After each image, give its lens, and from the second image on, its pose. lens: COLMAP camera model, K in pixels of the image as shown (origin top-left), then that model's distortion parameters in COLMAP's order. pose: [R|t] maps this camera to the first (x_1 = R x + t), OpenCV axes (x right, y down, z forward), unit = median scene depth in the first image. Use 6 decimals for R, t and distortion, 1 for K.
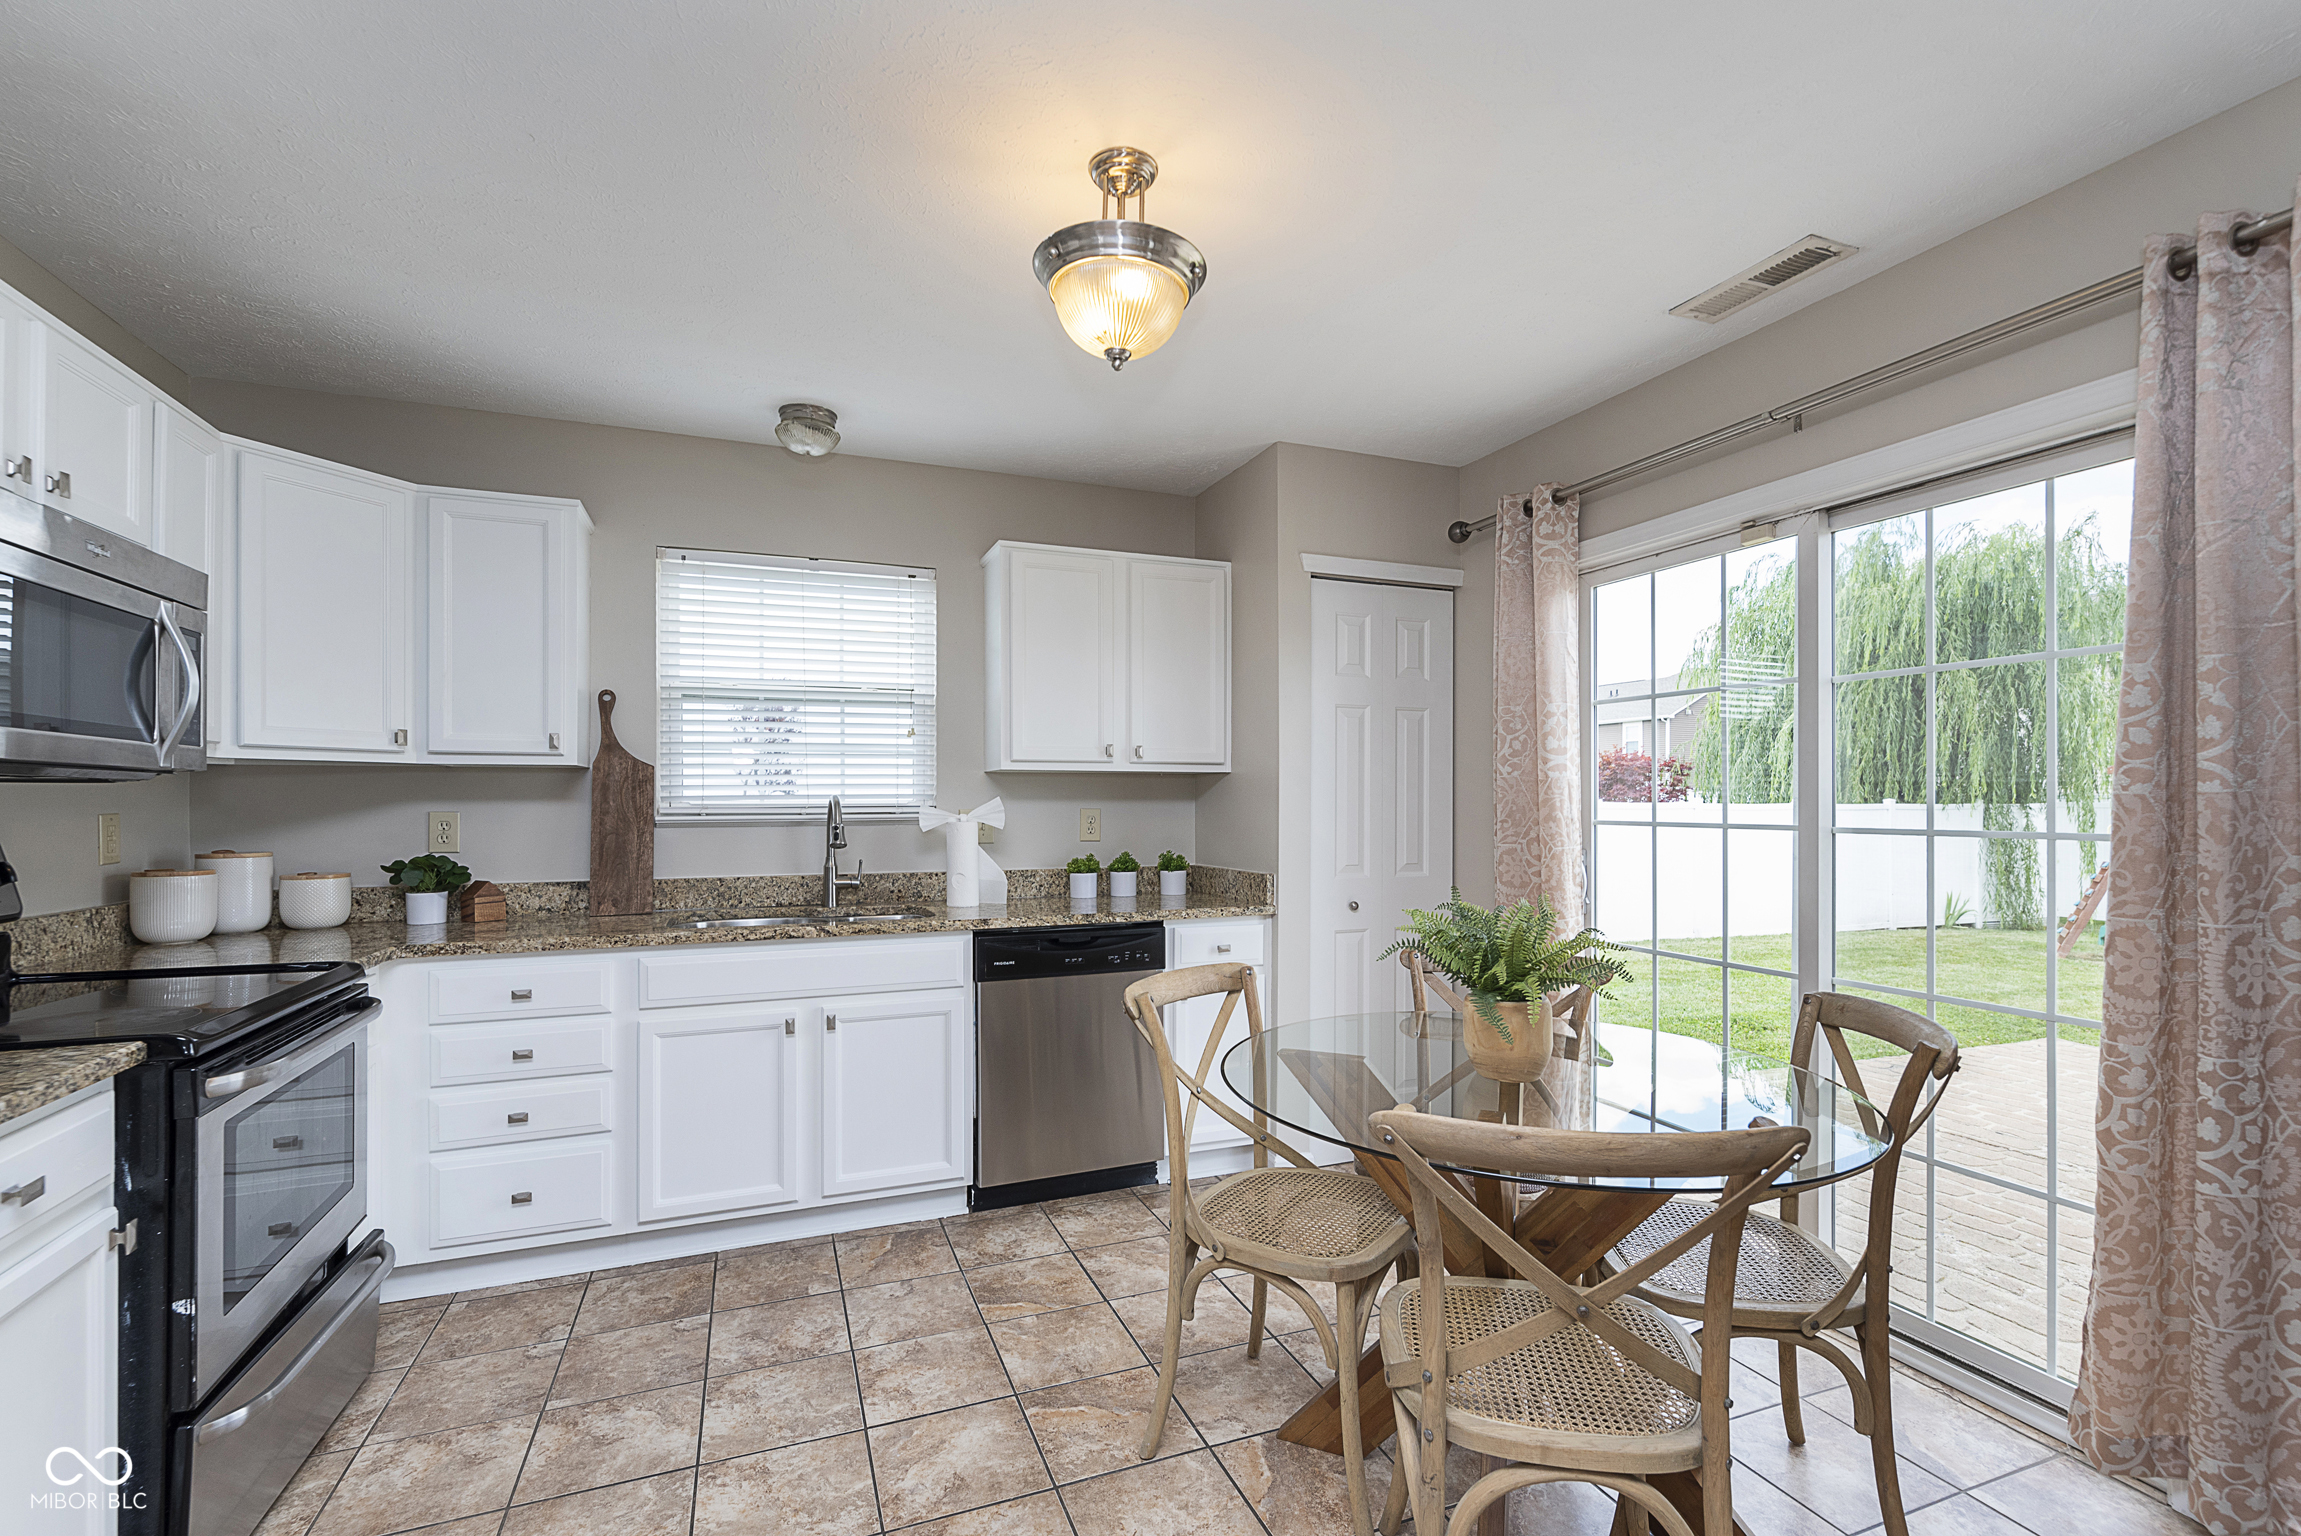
lens RADIAL K [[1015.4, 0, 1161.4], [0, 1015.4, 803.0], [0, 0, 1]] dist [-0.002094, -0.000347]
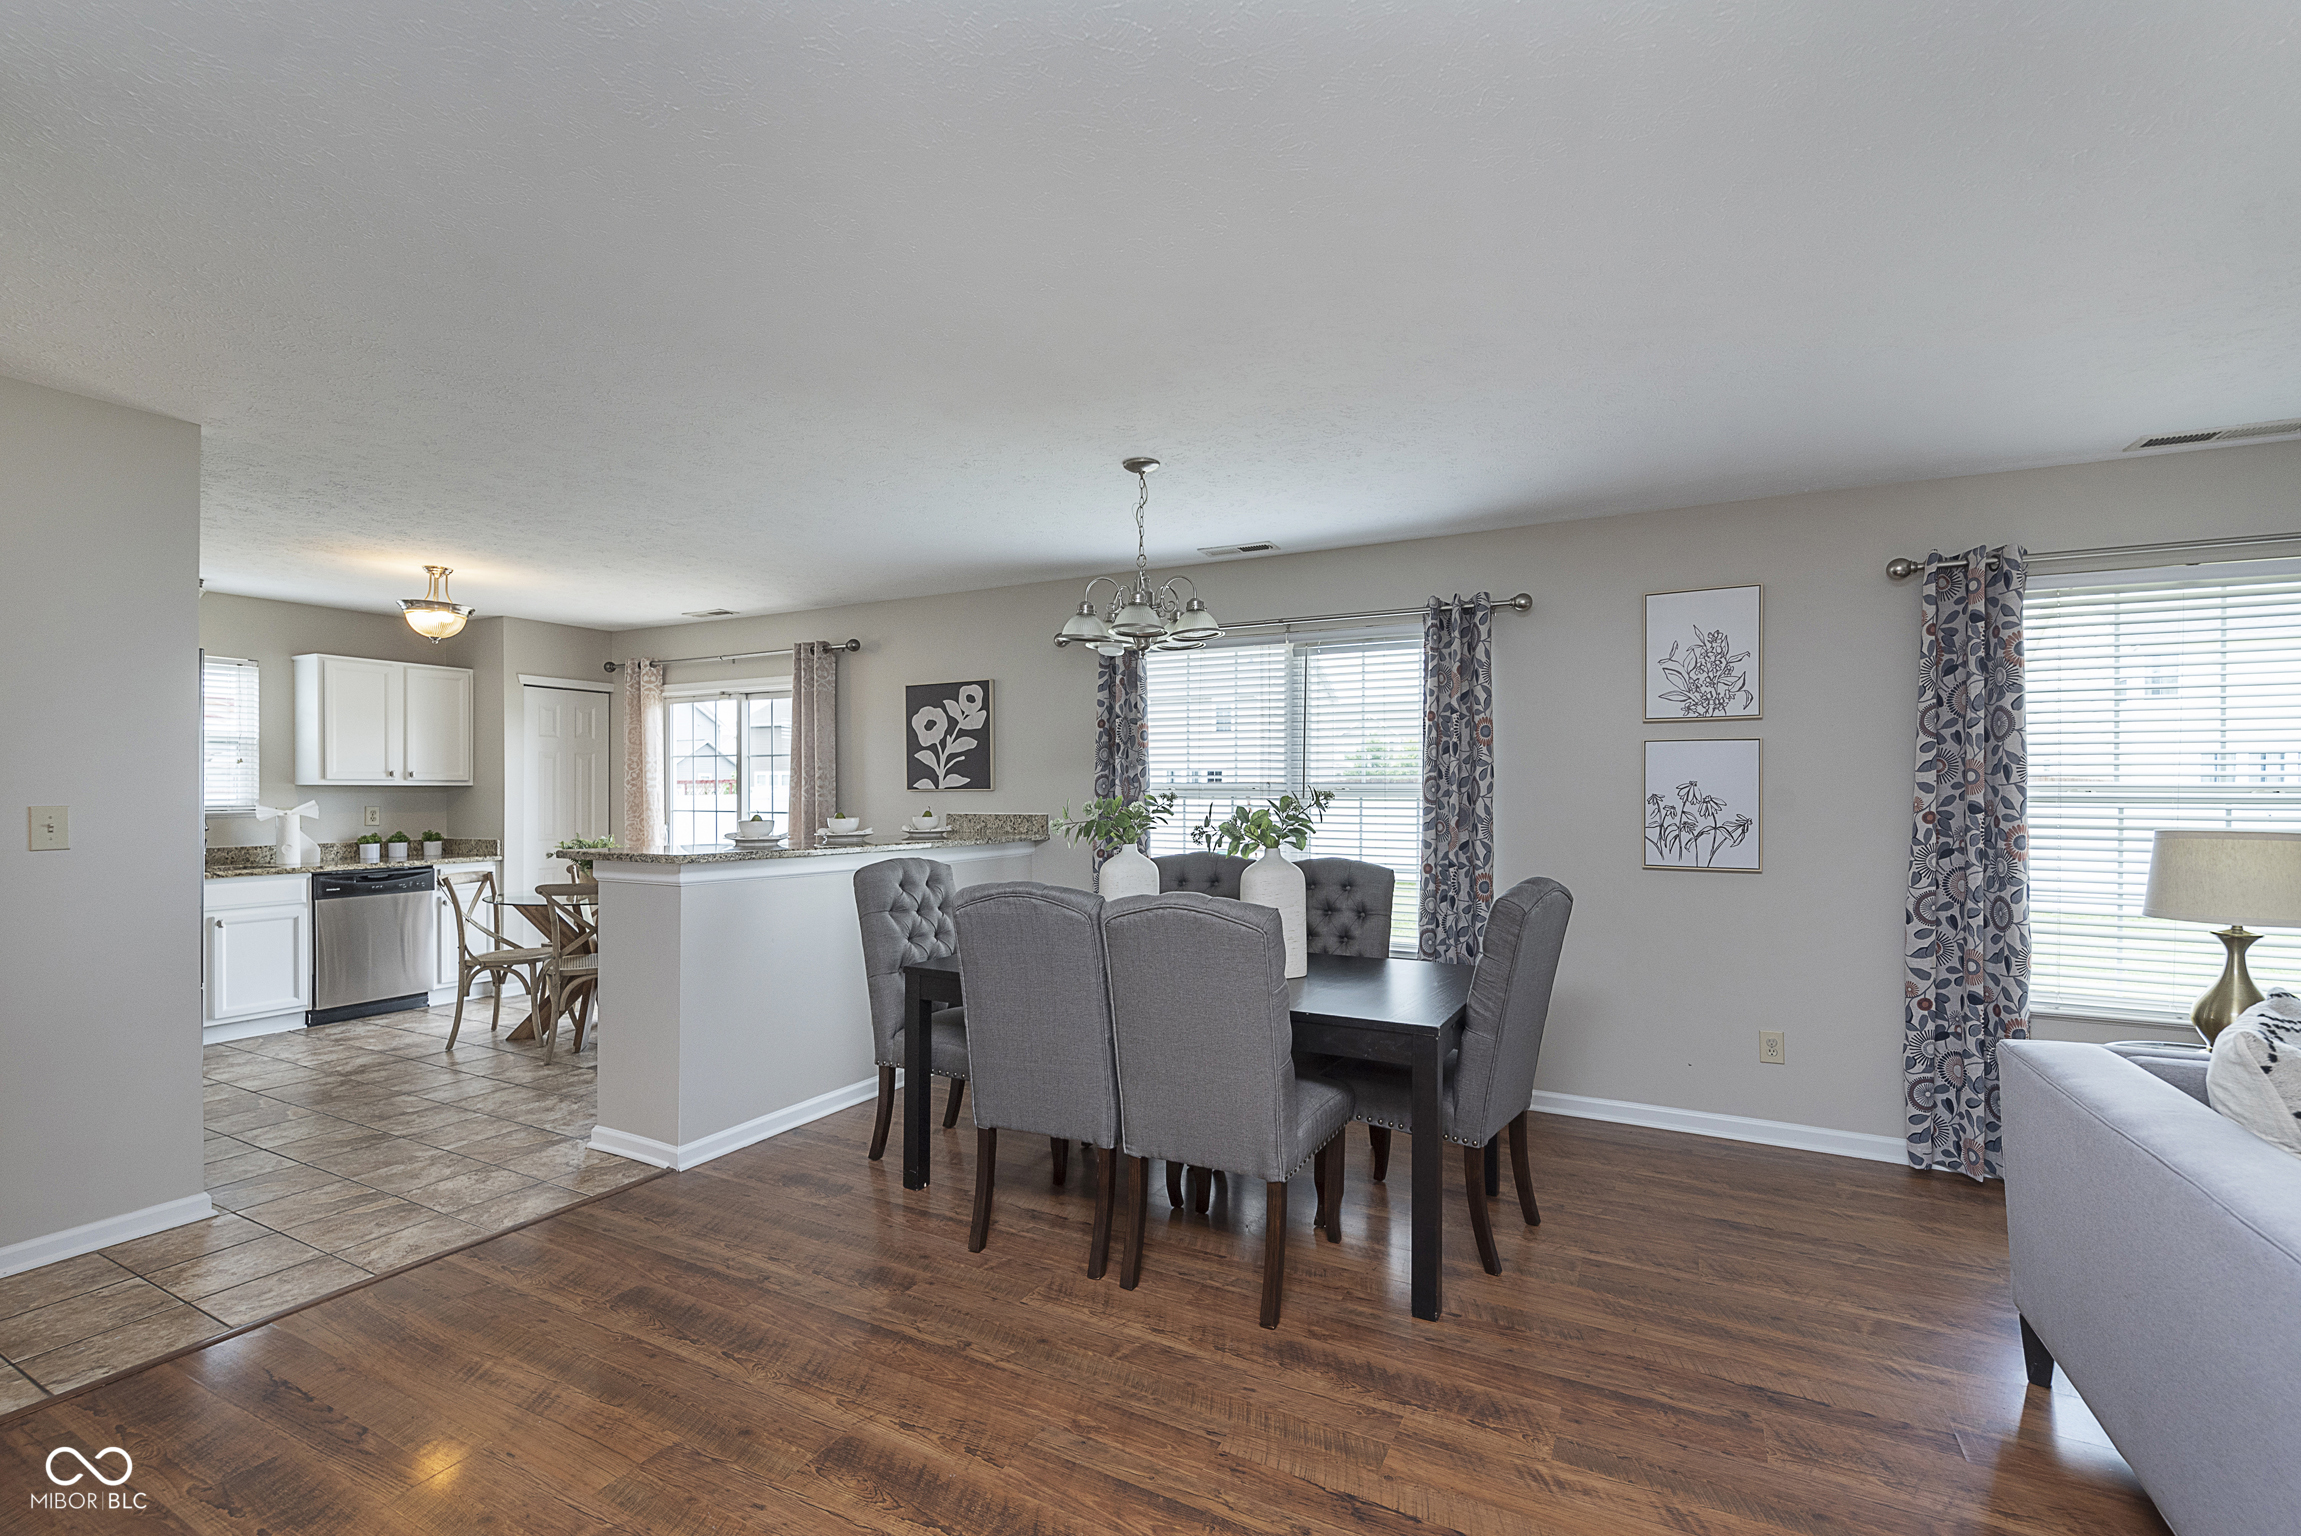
lens RADIAL K [[1015.4, 0, 1162.7], [0, 1015.4, 795.7], [0, 0, 1]] dist [-0.002094, -0.000347]
pose [[0.768036, -0.003189, 0.640399, -0.176803], [0.001690, 0.999994, 0.002952, -0.017978], [-0.640404, -0.001185, 0.768037, -1.428197]]
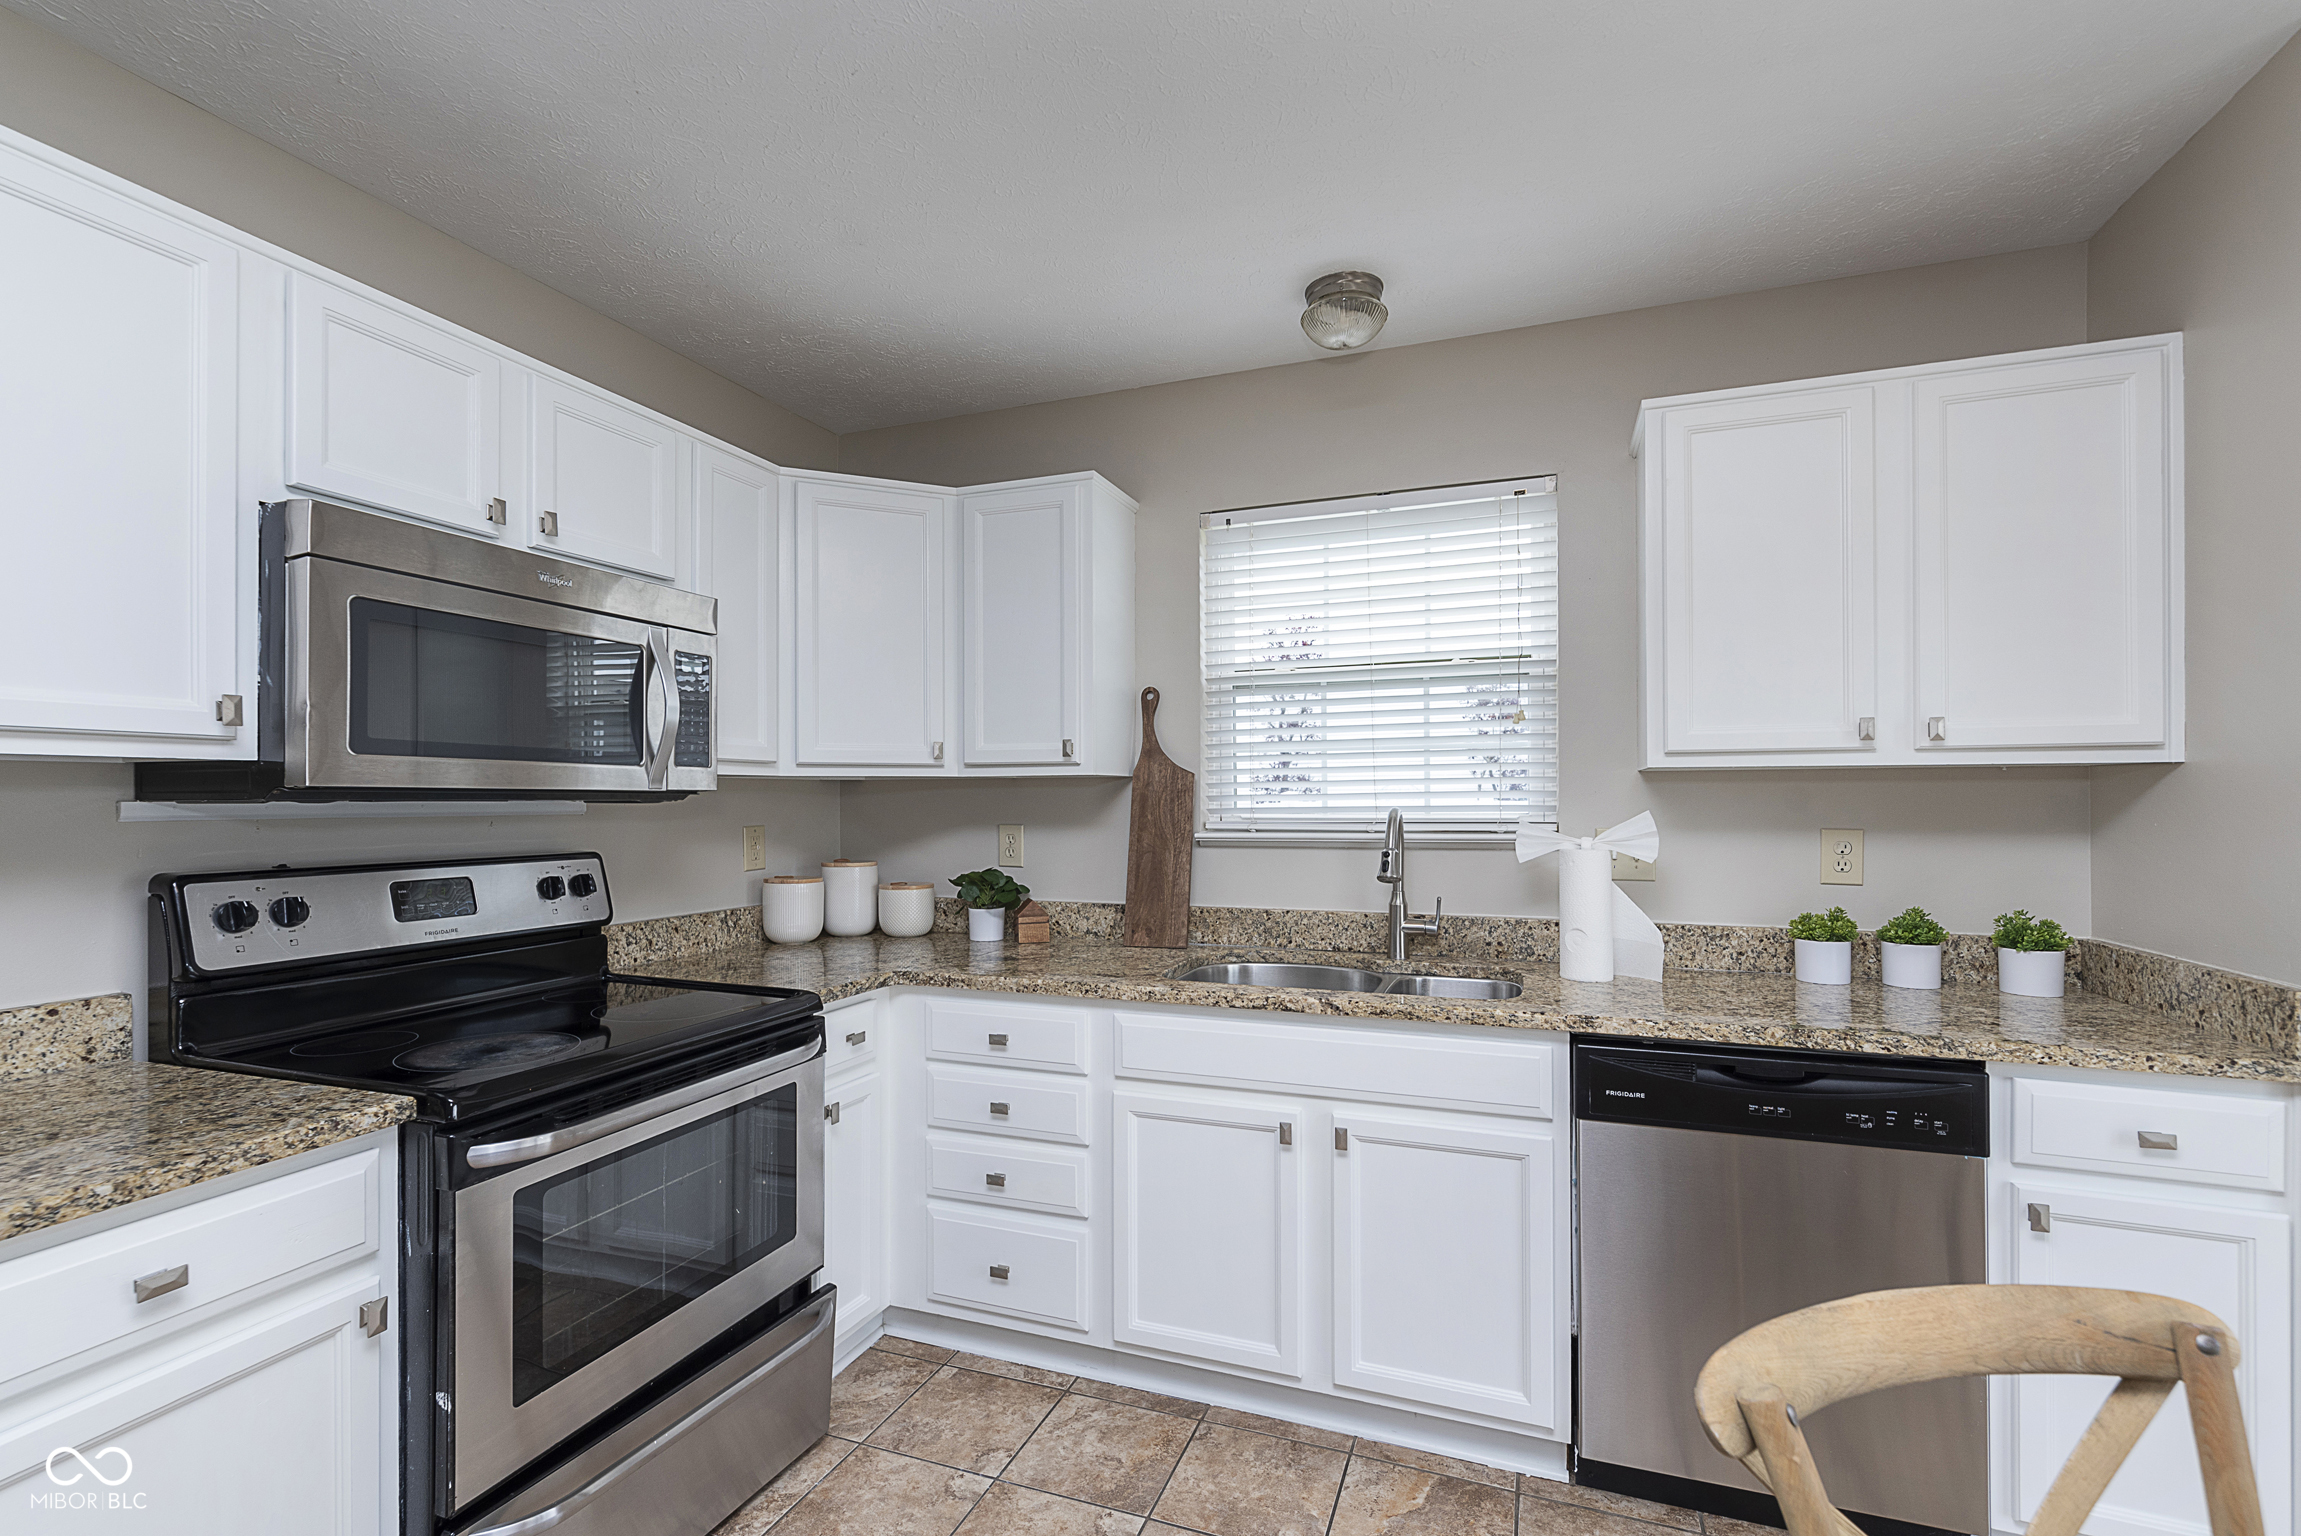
lens RADIAL K [[1015.4, 0, 1110.3], [0, 1015.4, 798.7], [0, 0, 1]] dist [-0.002094, -0.000347]
pose [[0.723562, -0.001883, -0.690257, 0.036629], [0.000861, 0.999998, -0.001826, -0.014495], [0.690259, 0.000727, 0.723562, 0.362567]]
